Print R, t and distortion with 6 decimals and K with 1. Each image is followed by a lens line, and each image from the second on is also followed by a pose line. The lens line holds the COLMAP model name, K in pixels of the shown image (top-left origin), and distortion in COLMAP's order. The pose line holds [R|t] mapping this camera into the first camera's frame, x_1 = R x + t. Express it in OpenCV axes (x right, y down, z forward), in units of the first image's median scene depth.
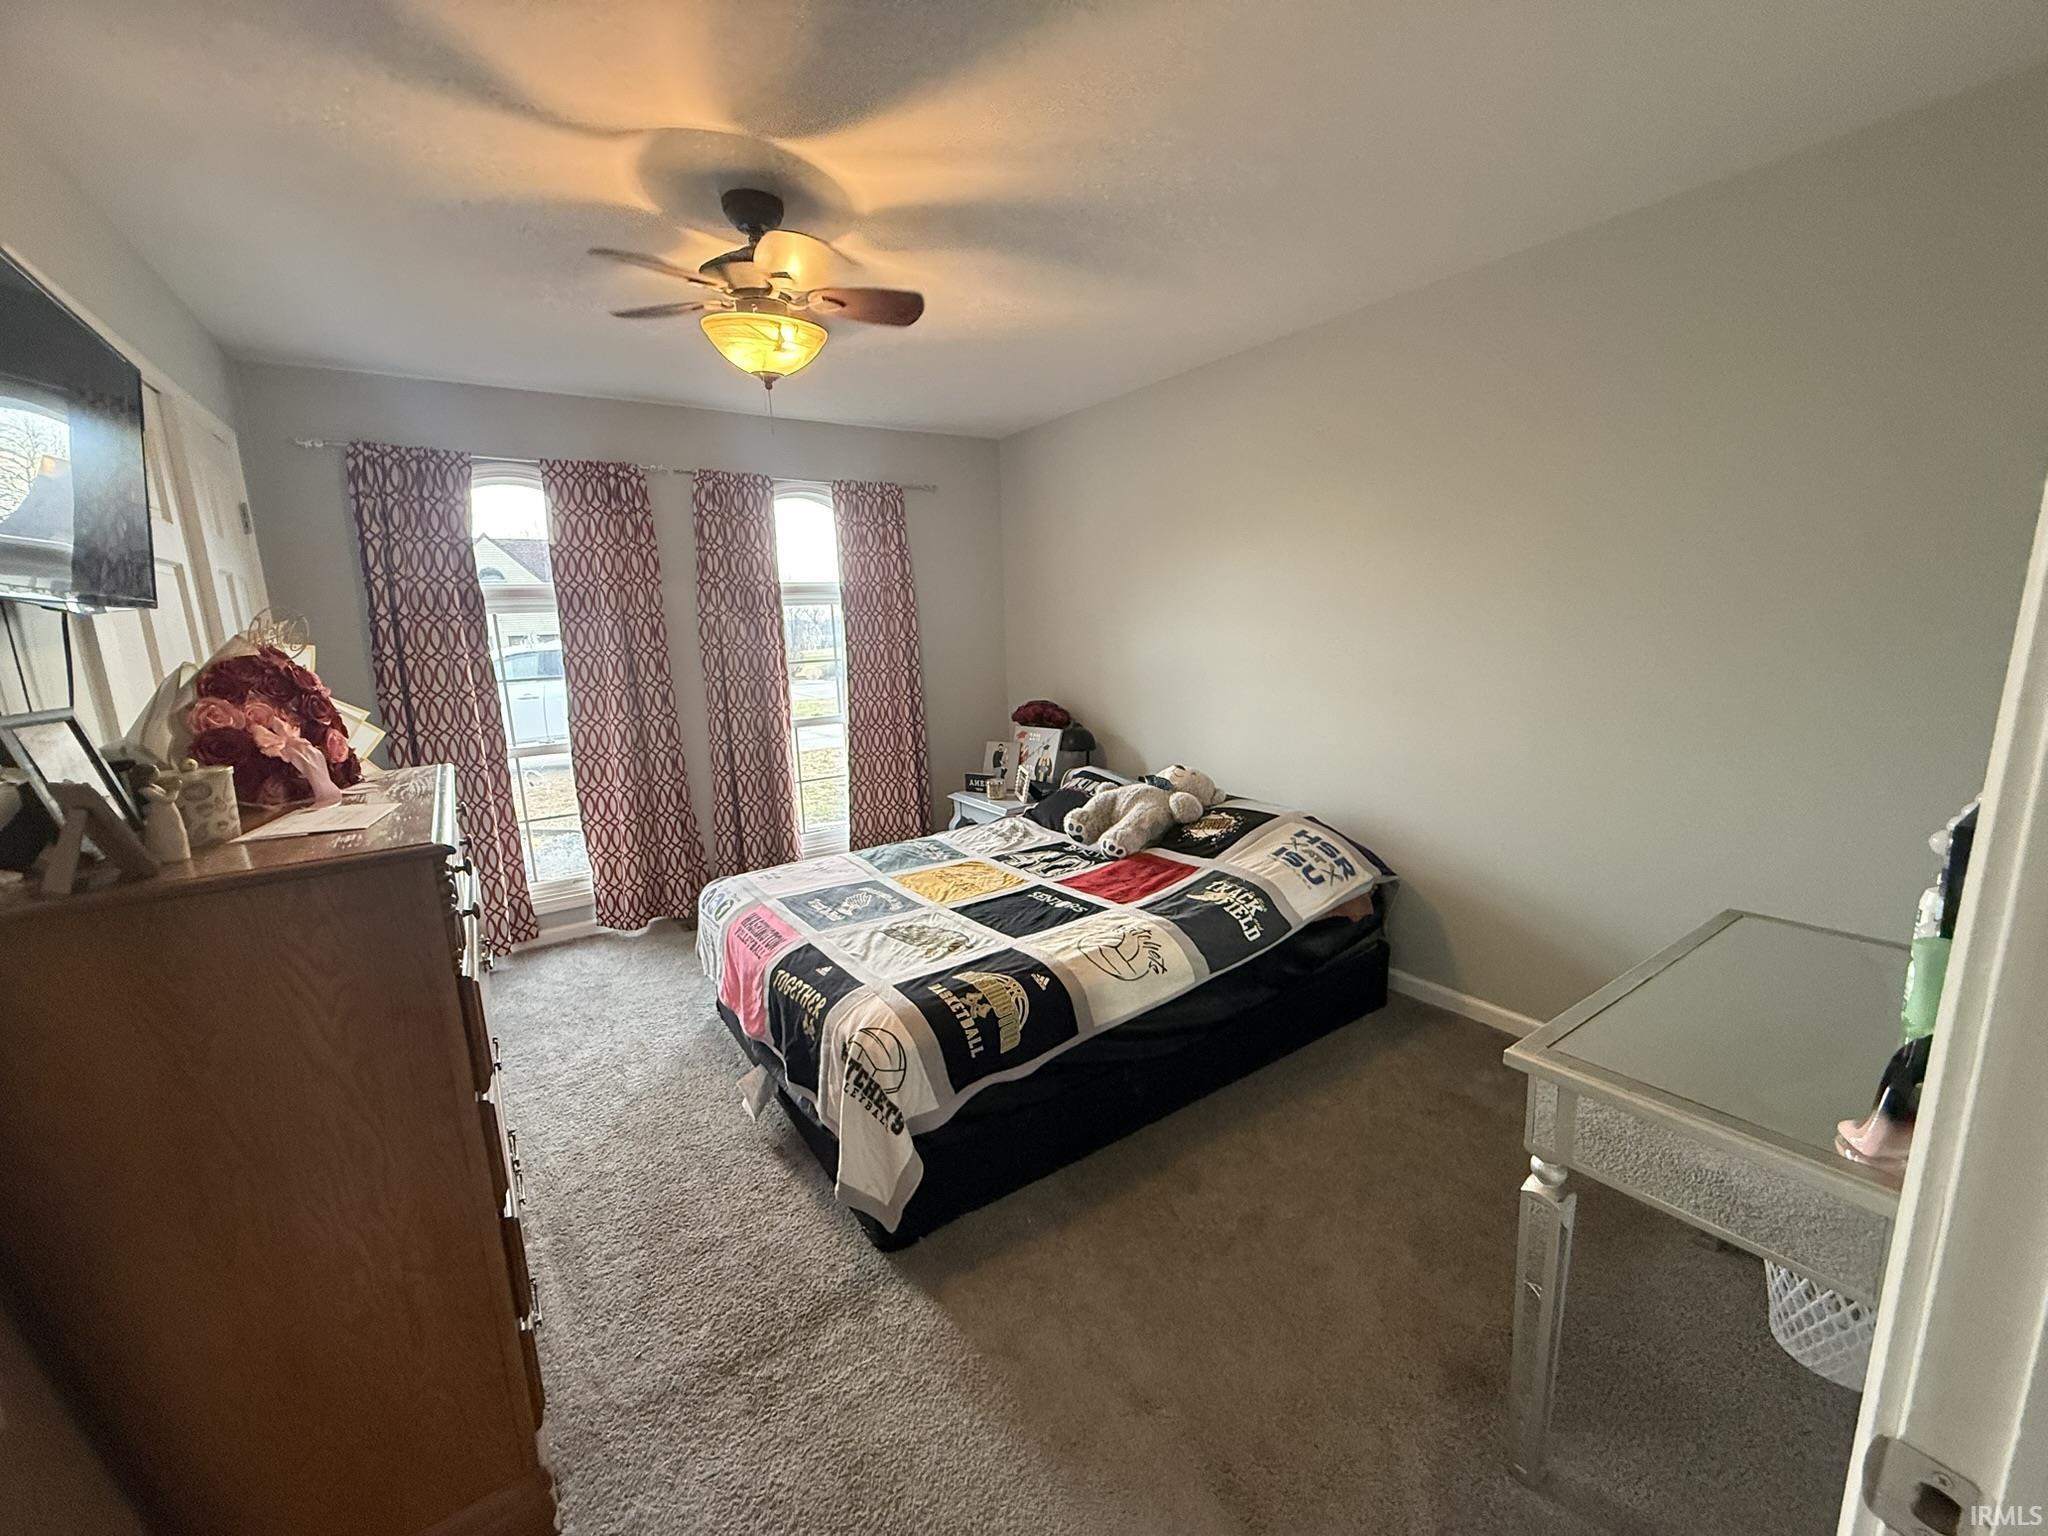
lens RADIAL K [[813.7, 0, 1017.5], [0, 813.7, 772.1], [0, 0, 1]] dist [-0.000841, 0.000175]
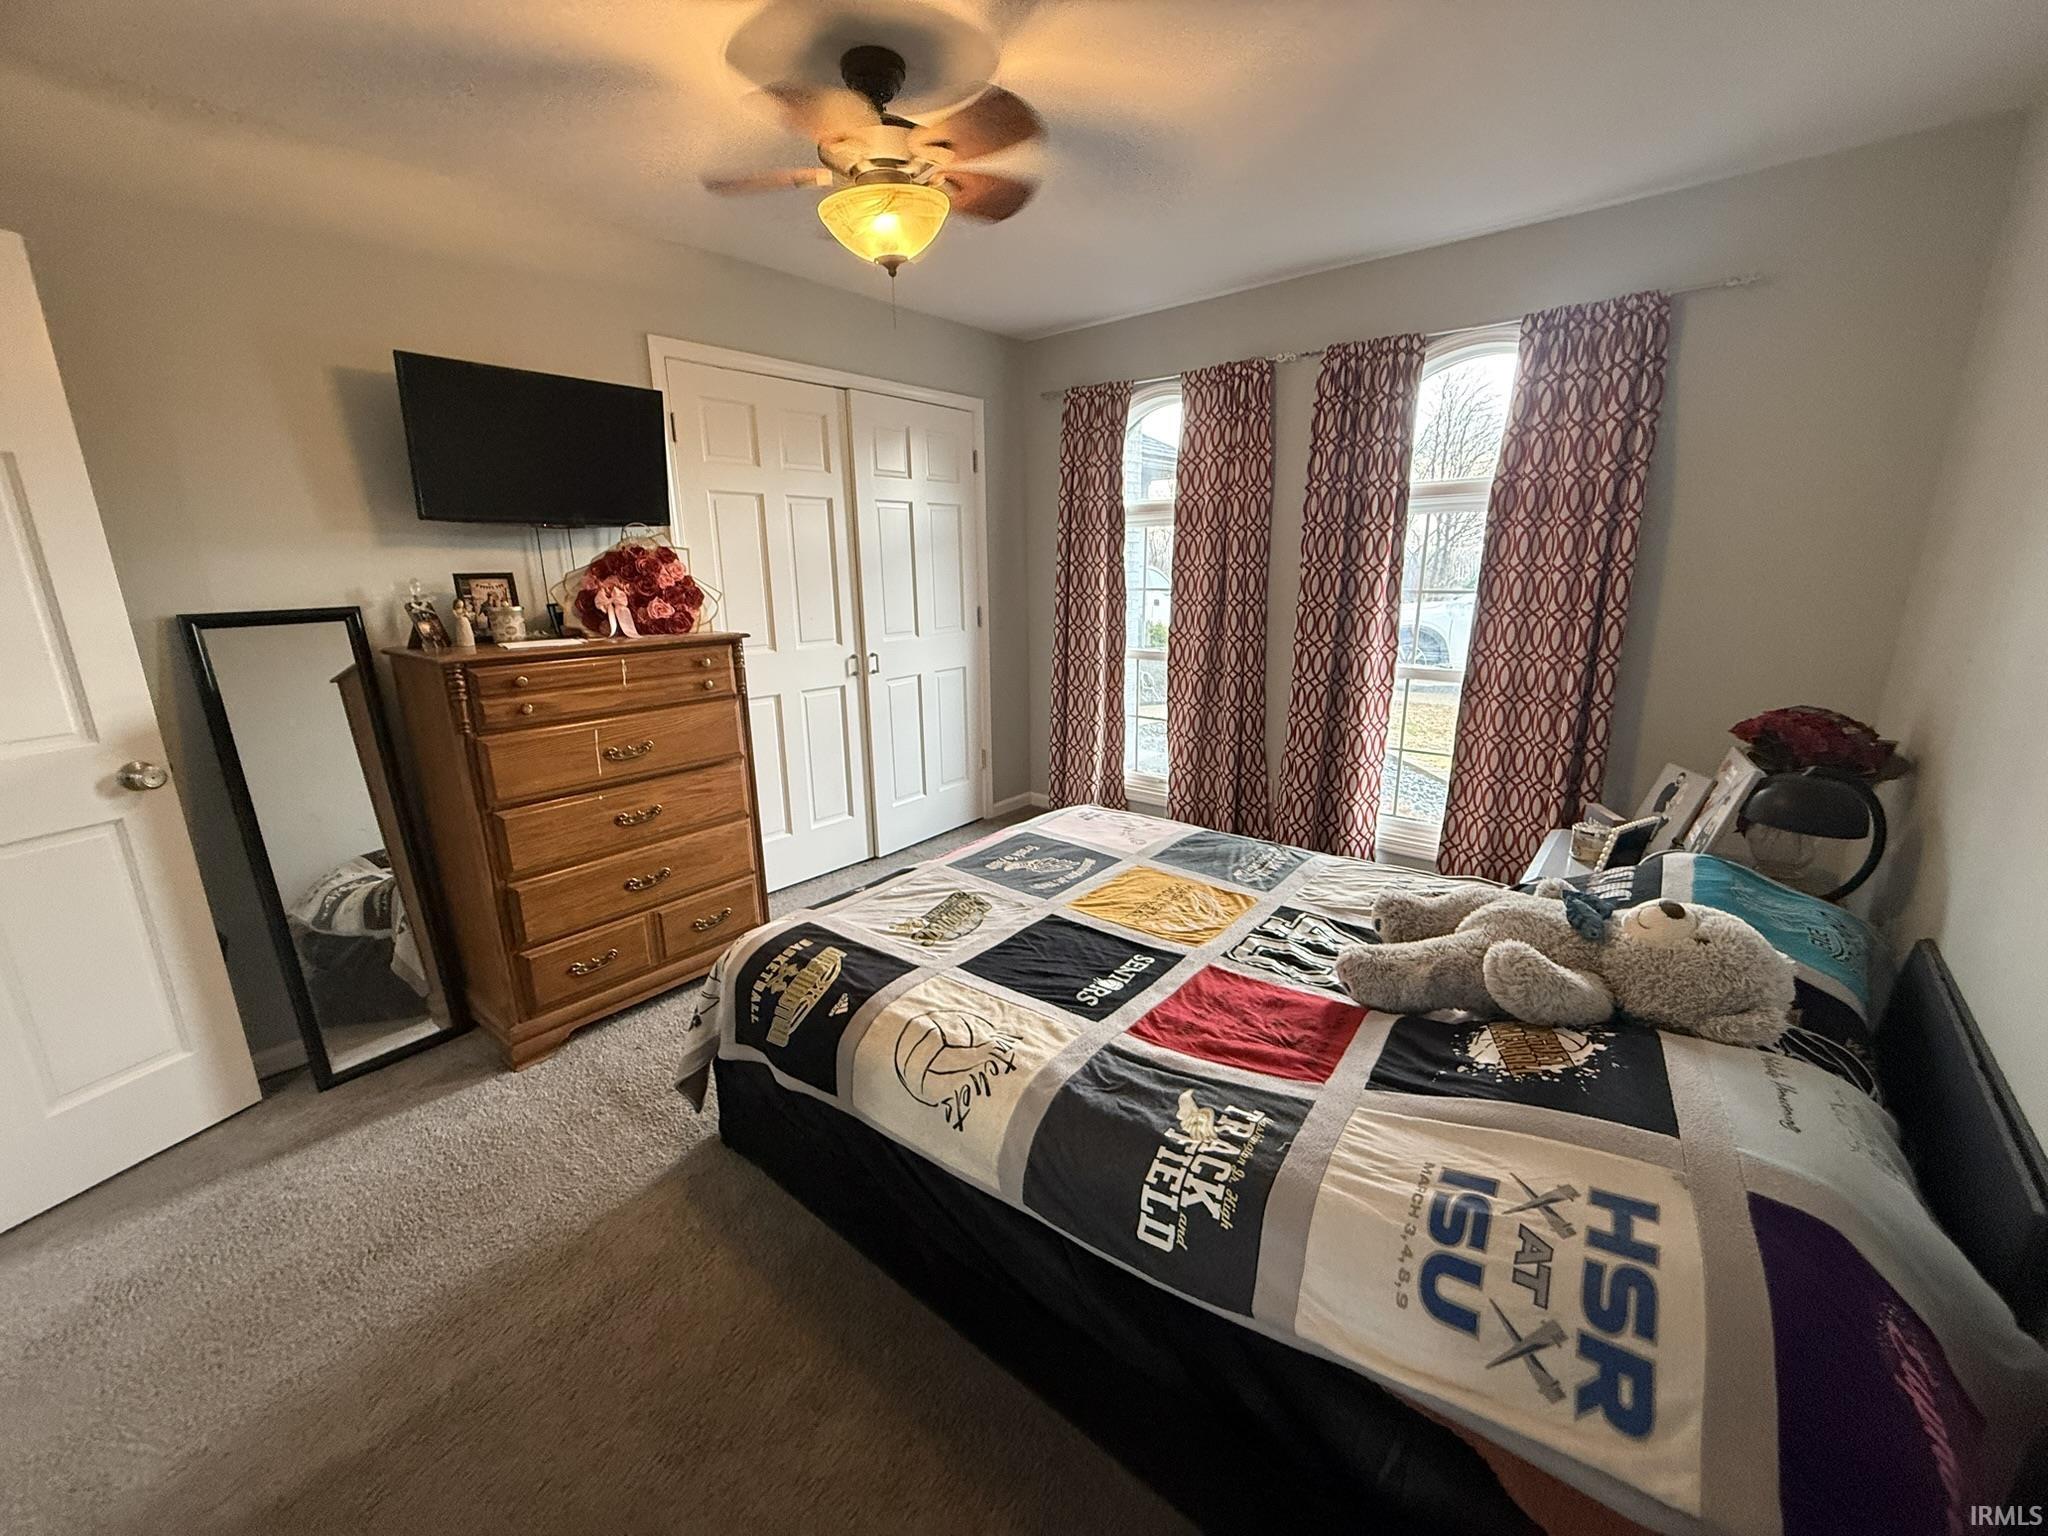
lens RADIAL K [[813.7, 0, 1017.5], [0, 813.7, 772.1], [0, 0, 1]] dist [-0.000841, 0.000175]
pose [[0.272361, 0.269866, -0.923576, 0.565672], [-0.177379, 0.957494, 0.227468, -0.126901], [0.945704, 0.101870, 0.308652, 0.692187]]
